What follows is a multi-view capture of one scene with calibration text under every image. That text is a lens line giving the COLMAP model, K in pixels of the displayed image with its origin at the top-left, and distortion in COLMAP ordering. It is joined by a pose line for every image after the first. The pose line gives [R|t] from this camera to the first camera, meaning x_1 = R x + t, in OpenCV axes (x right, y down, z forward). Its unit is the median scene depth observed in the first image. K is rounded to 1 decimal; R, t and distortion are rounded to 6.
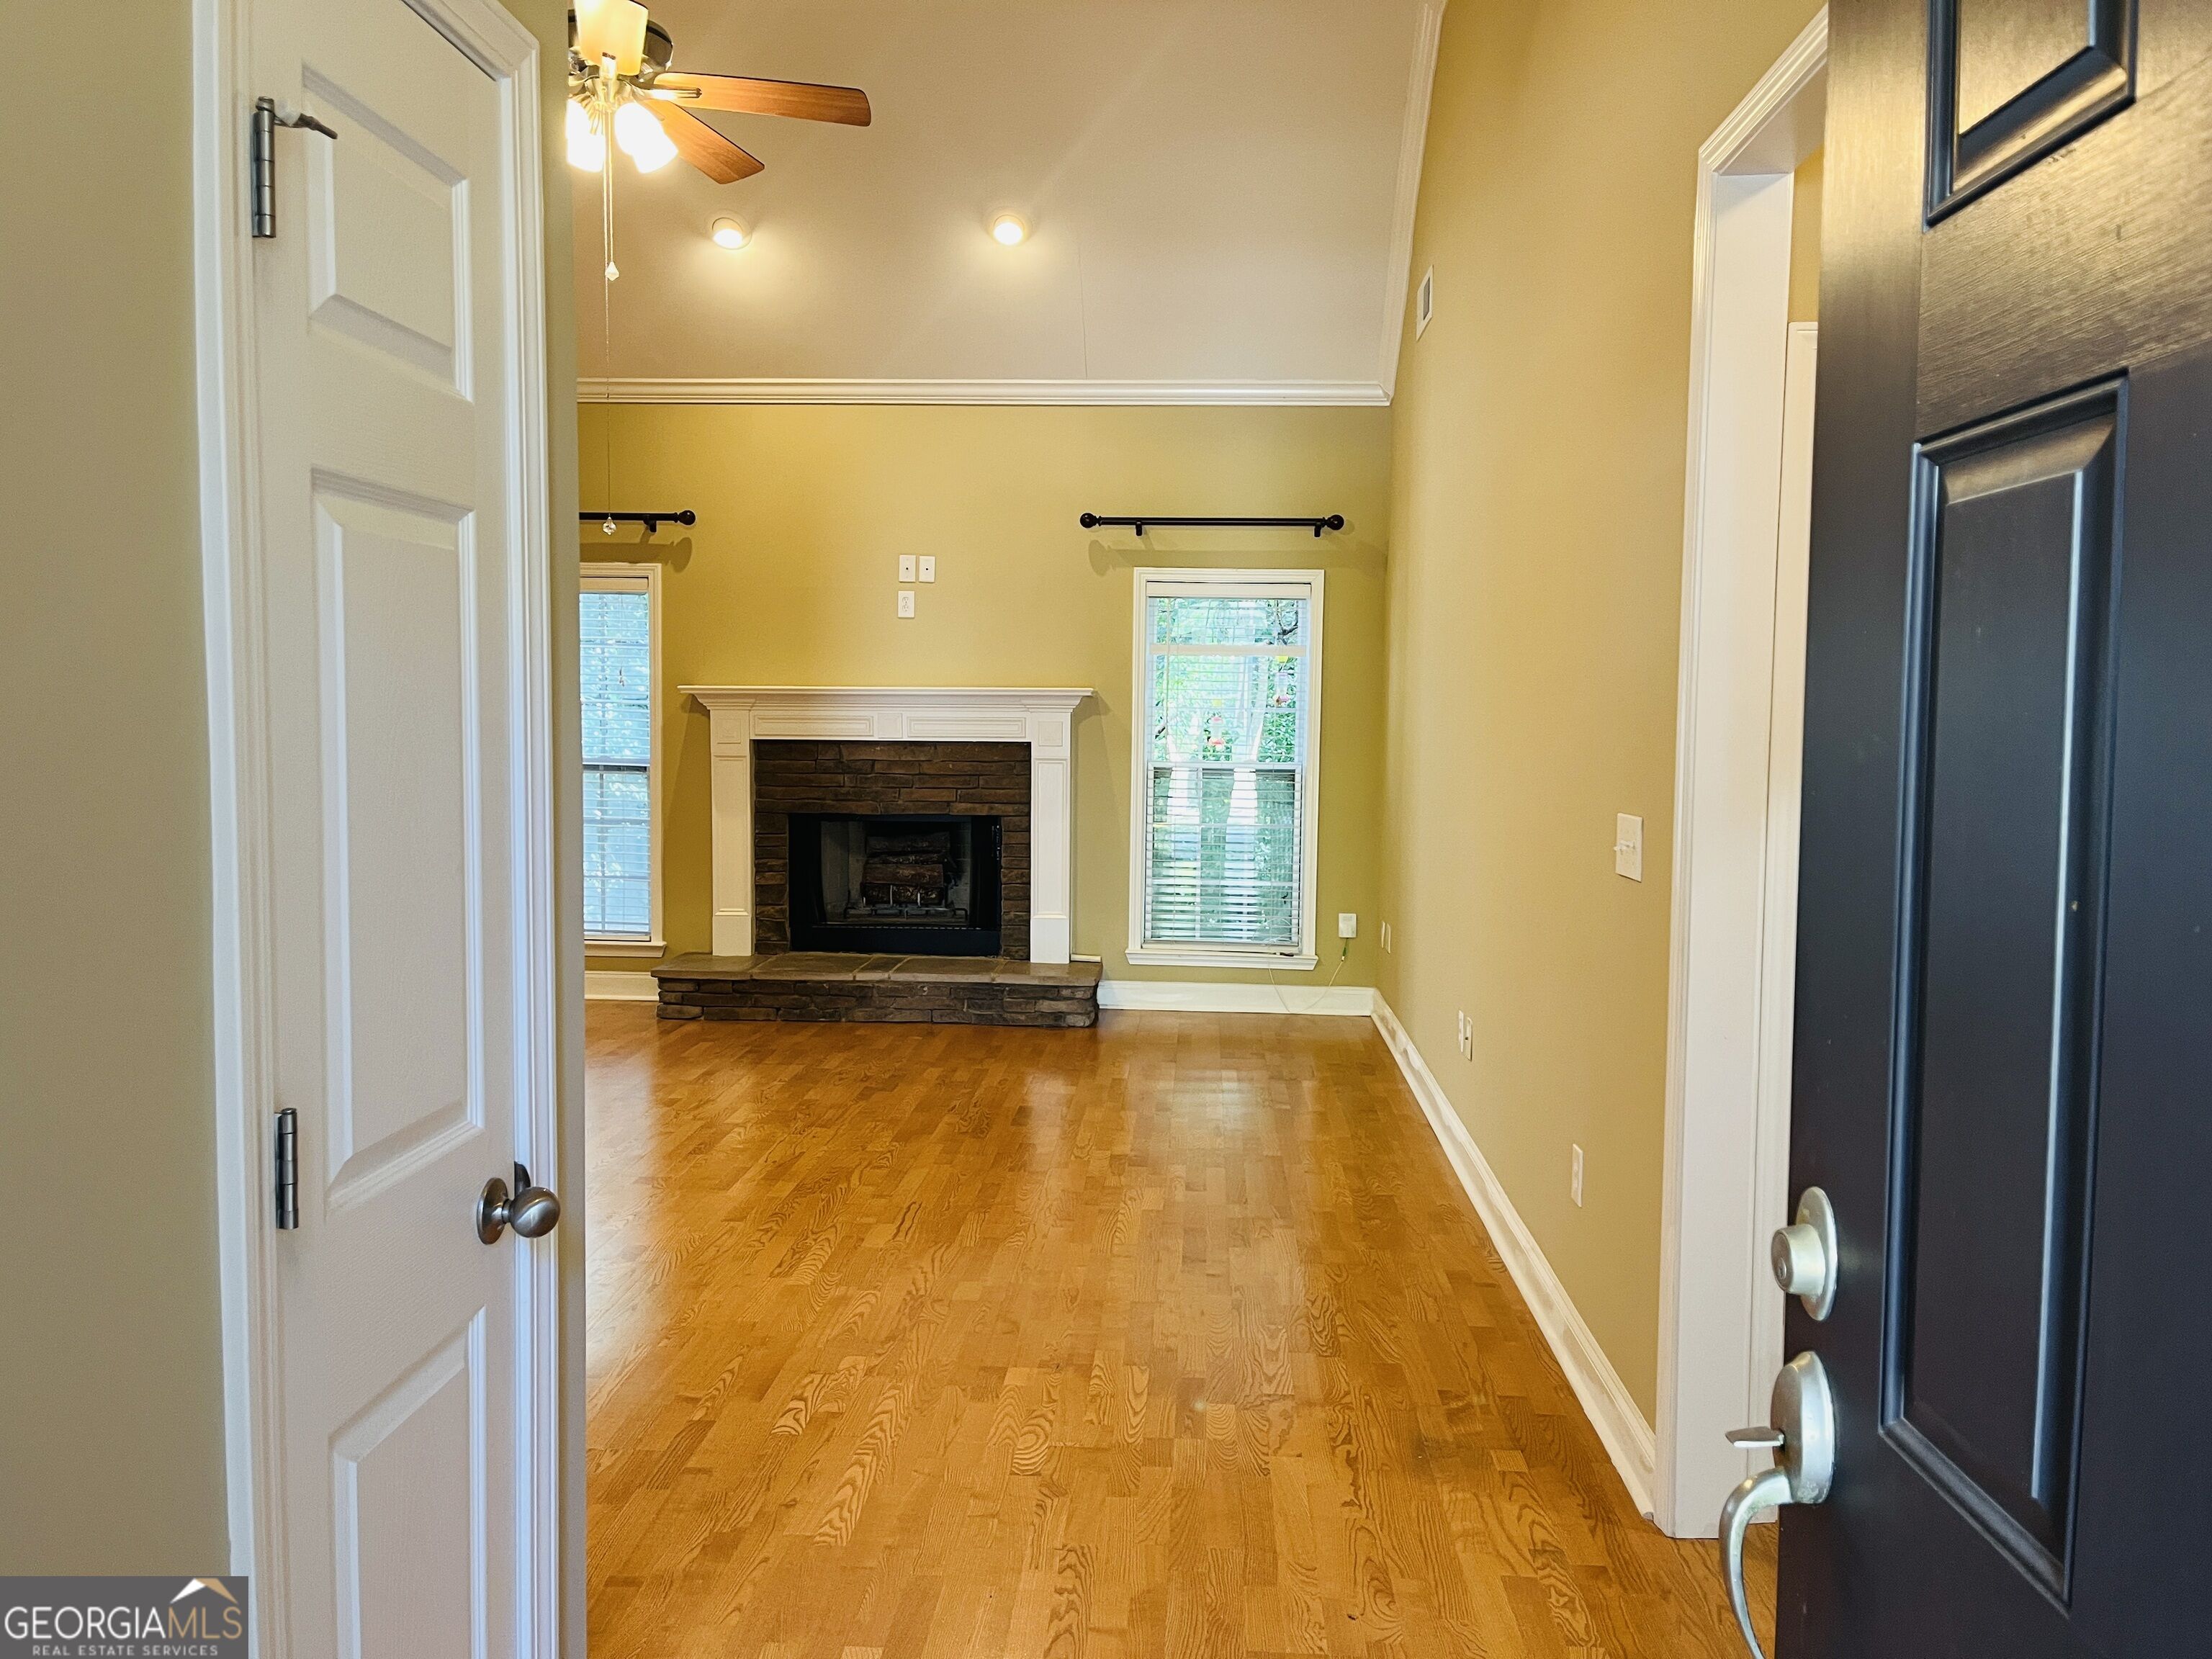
lens RADIAL K [[1676.1, 0, 1111.2], [0, 1676.1, 815.5], [0, 0, 1]] dist [0.079742, -0.101641]
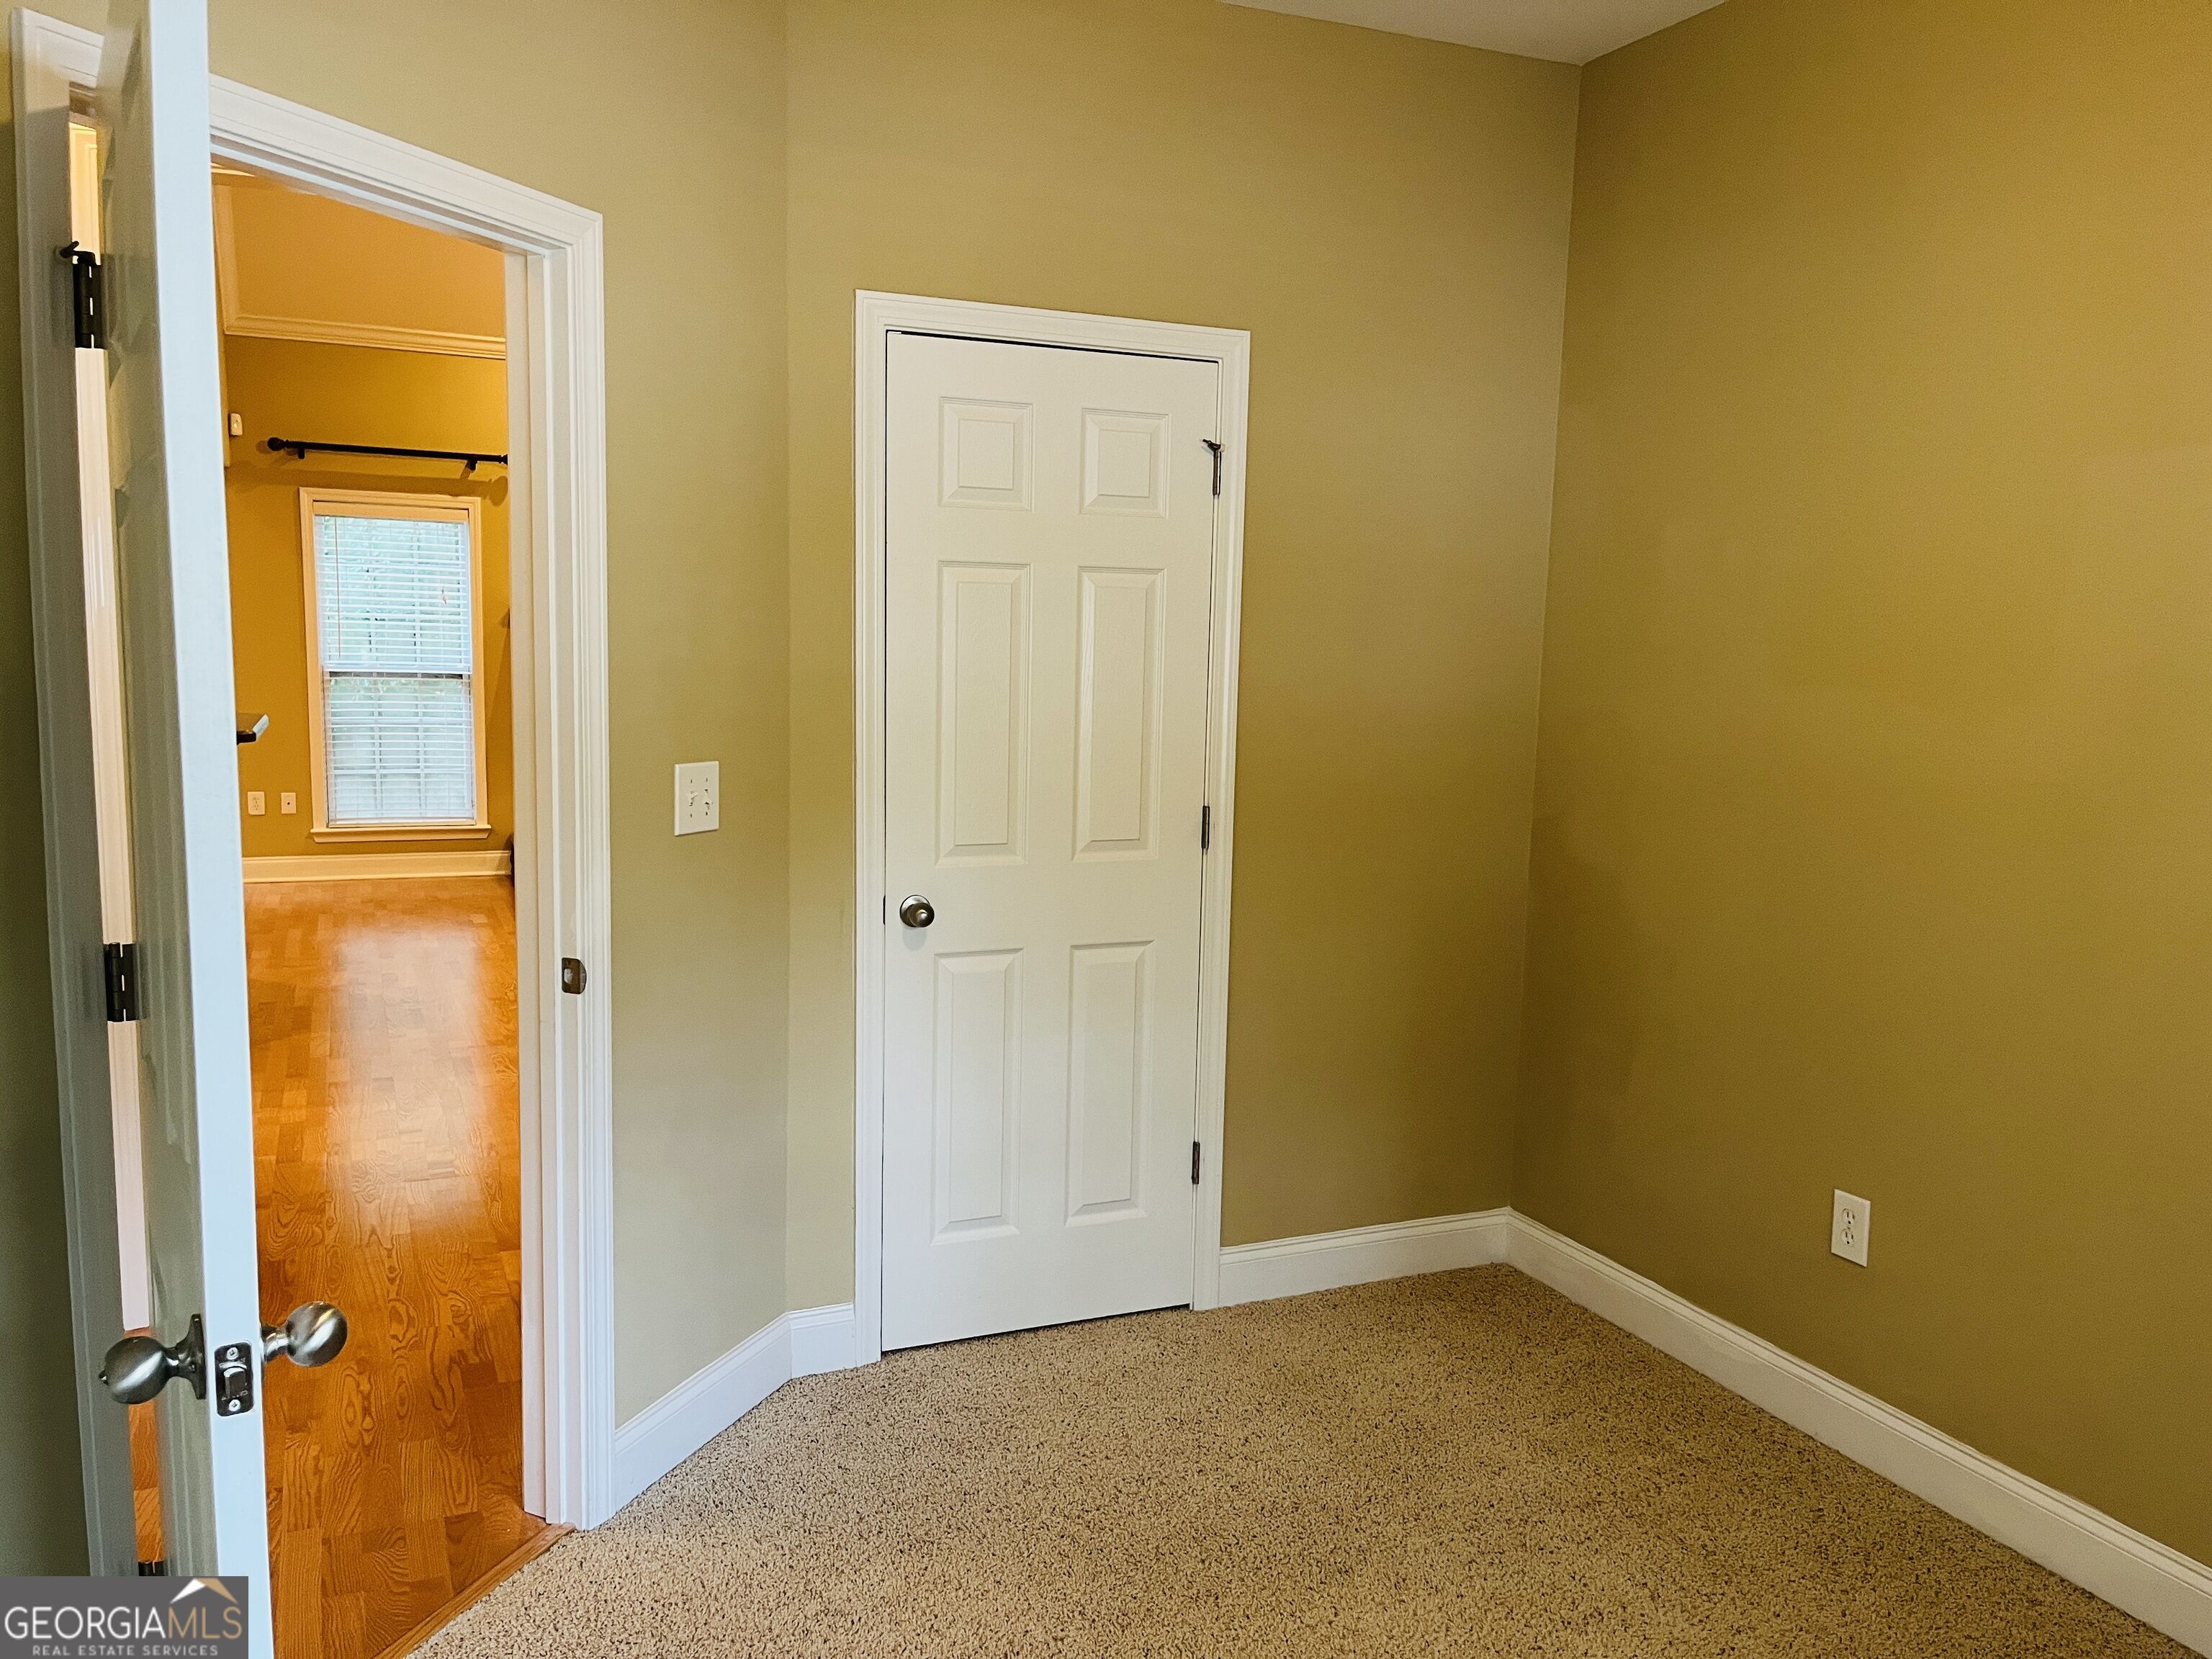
lens RADIAL K [[1676.1, 0, 1121.5], [0, 1676.1, 836.6], [0, 0, 1]] dist [0.079742, -0.101641]
pose [[0.880548, -0.047329, 0.471589, -0.441964], [0.015177, 0.997307, 0.071752, 0.005865], [-0.473715, -0.056024, 0.878895, -0.246322]]
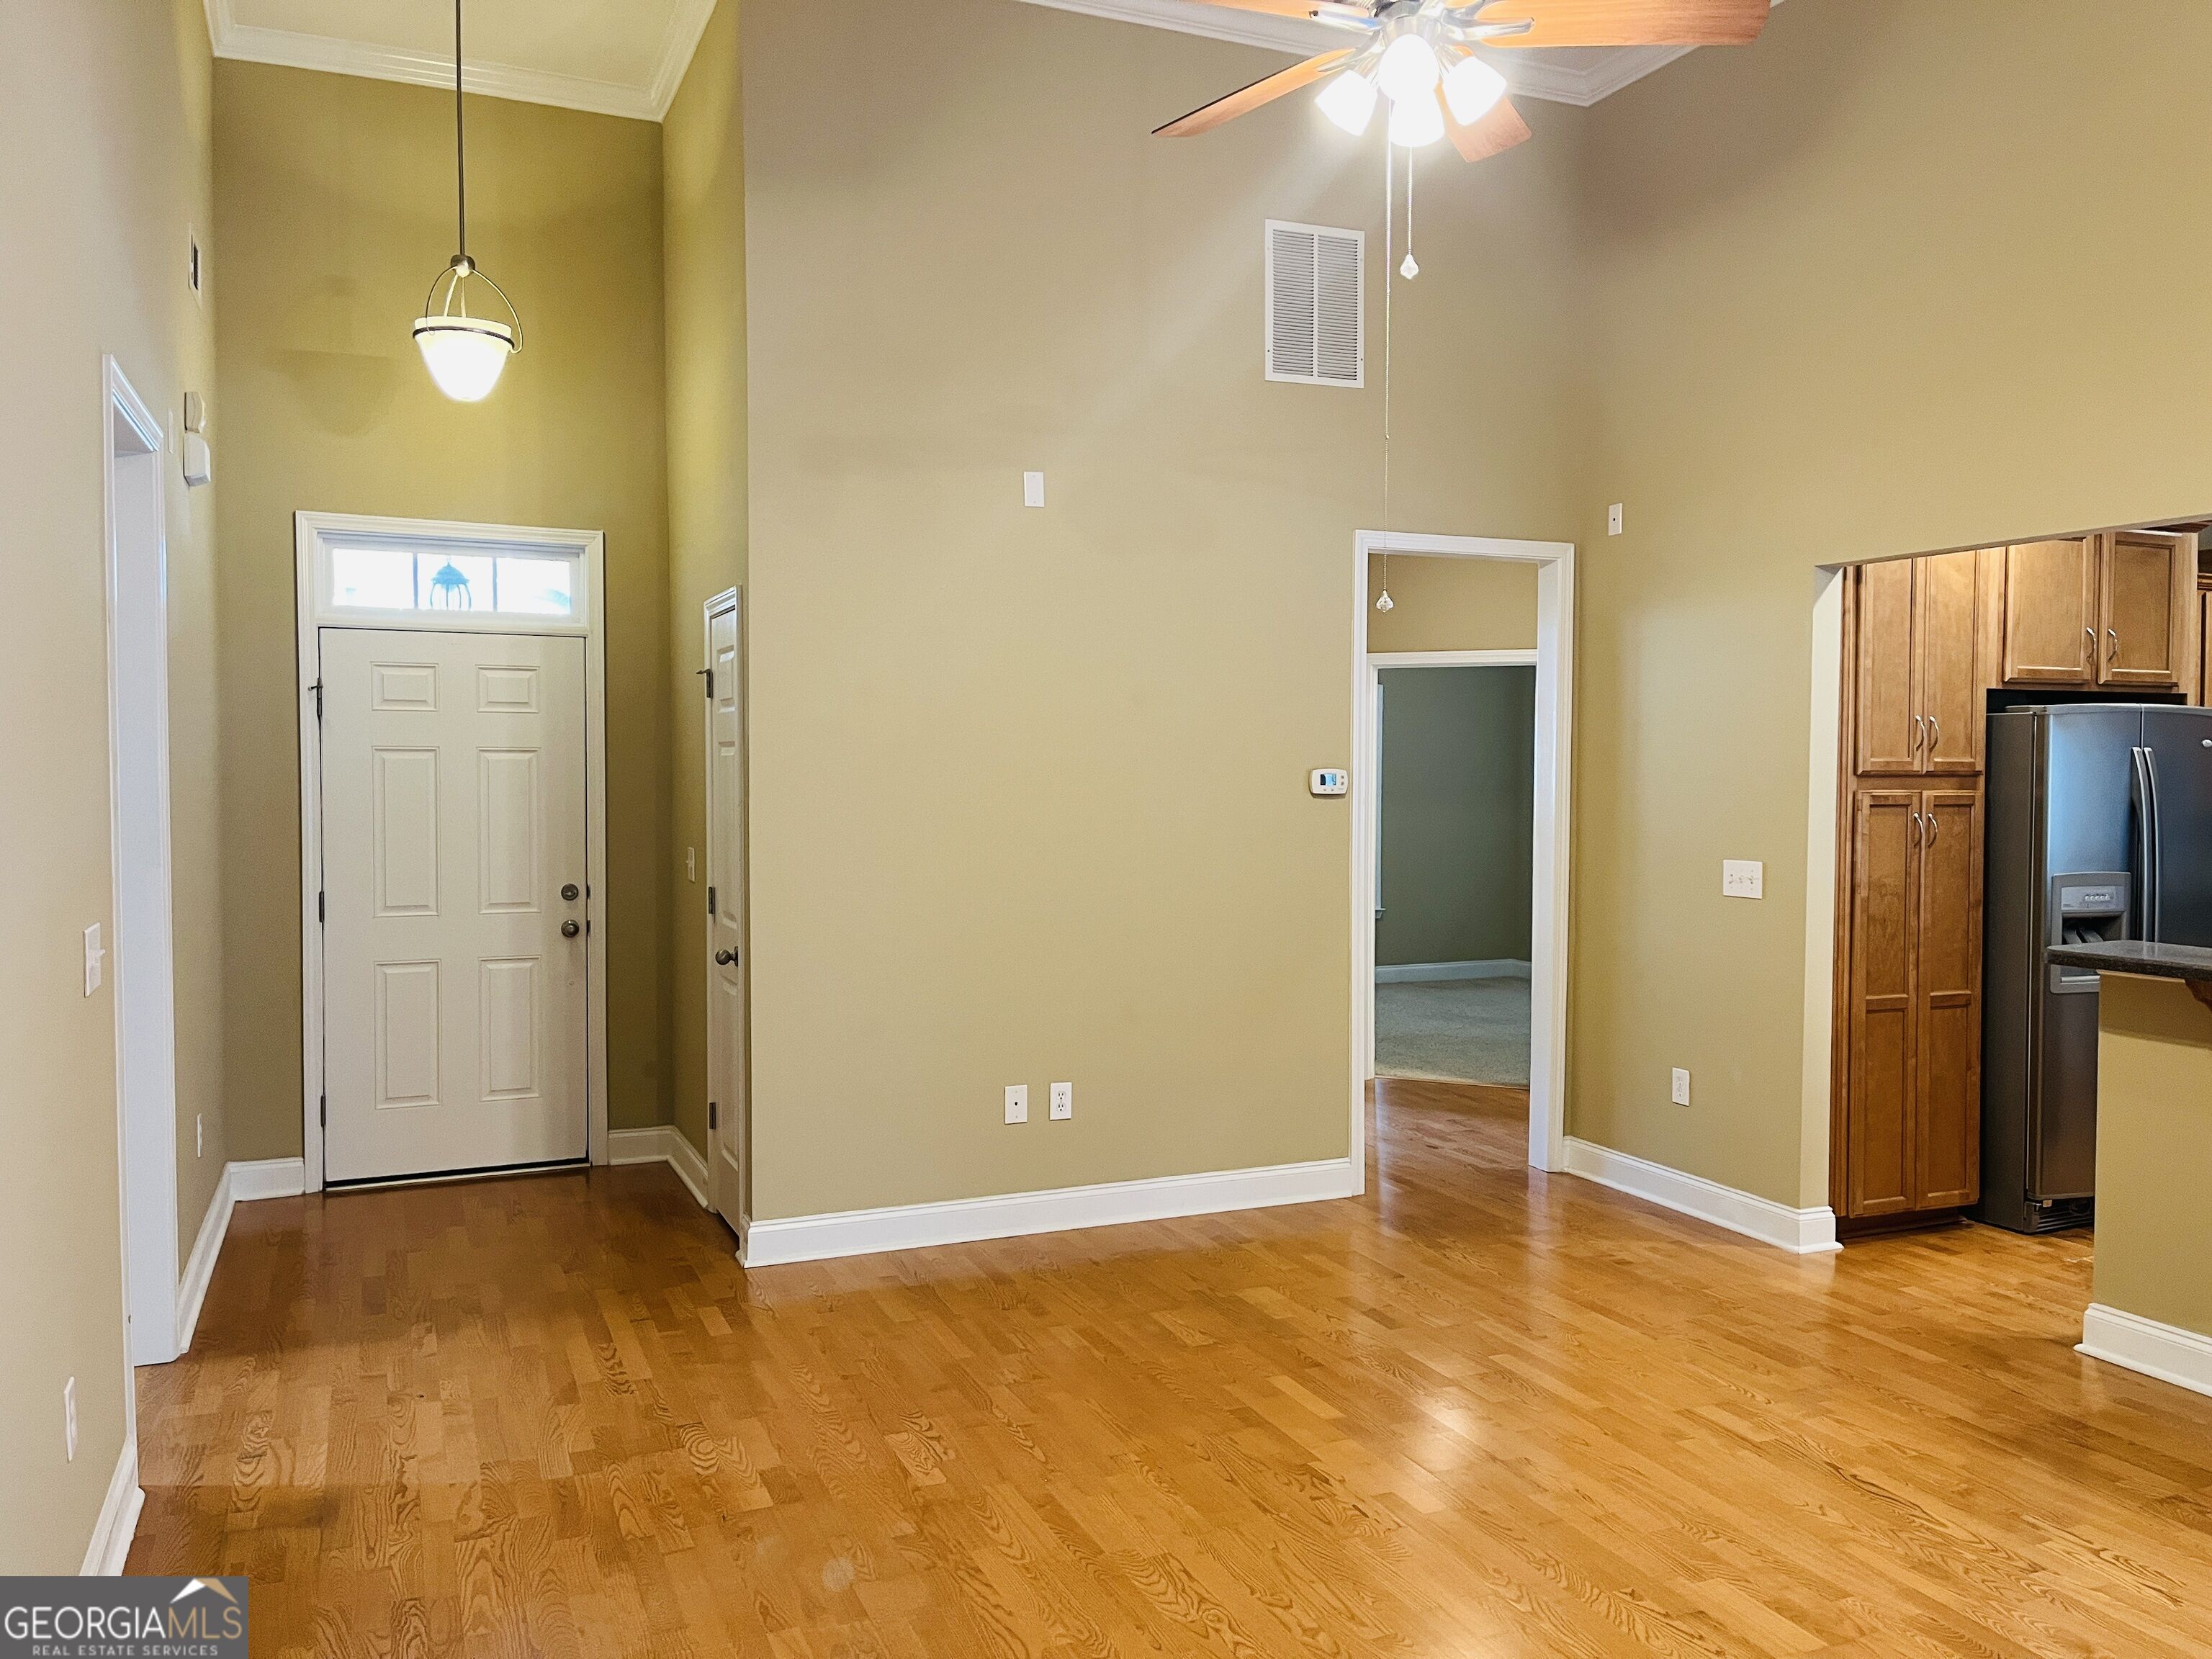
lens RADIAL K [[1676.1, 0, 1123.5], [0, 1676.1, 821.2], [0, 0, 1]] dist [0.079742, -0.101641]
pose [[-0.891211, 0.003487, -0.453576, 0.091209], [-0.040718, 0.995318, 0.087656, -0.070245], [0.451758, 0.096589, -0.886896, 0.877497]]
